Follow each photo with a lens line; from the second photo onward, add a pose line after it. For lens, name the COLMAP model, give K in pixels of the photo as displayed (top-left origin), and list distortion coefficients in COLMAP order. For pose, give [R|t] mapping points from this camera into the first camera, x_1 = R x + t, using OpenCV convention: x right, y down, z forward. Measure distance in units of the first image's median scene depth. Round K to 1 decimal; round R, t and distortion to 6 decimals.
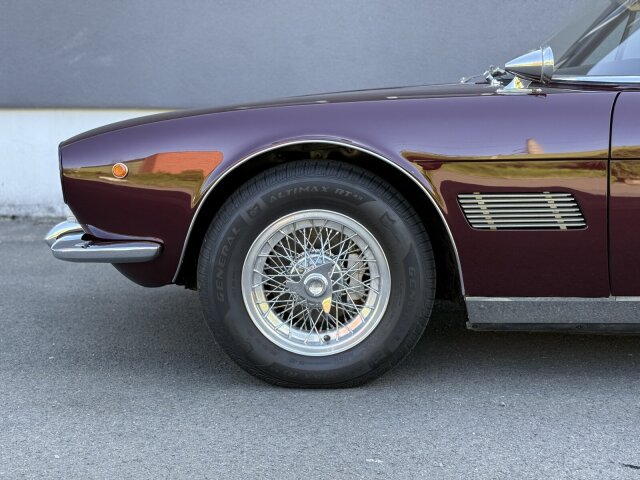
lens RADIAL K [[881.9, 0, 320.0], [0, 881.9, 240.0], [0, 0, 1]] dist [0.142820, -0.079023]
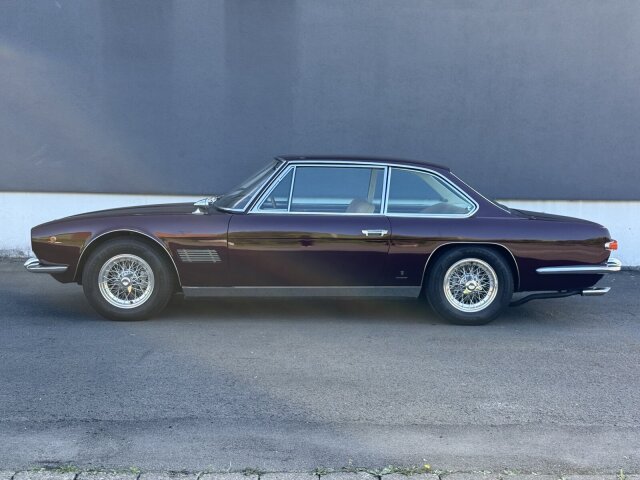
lens RADIAL K [[881.9, 0, 320.0], [0, 881.9, 240.0], [0, 0, 1]] dist [0.142820, -0.079023]
pose [[0.999169, 0.009987, 0.039519, 0.477464], [-0.007973, 0.998677, -0.050798, 0.055576], [-0.039974, 0.050440, 0.997927, -1.743260]]
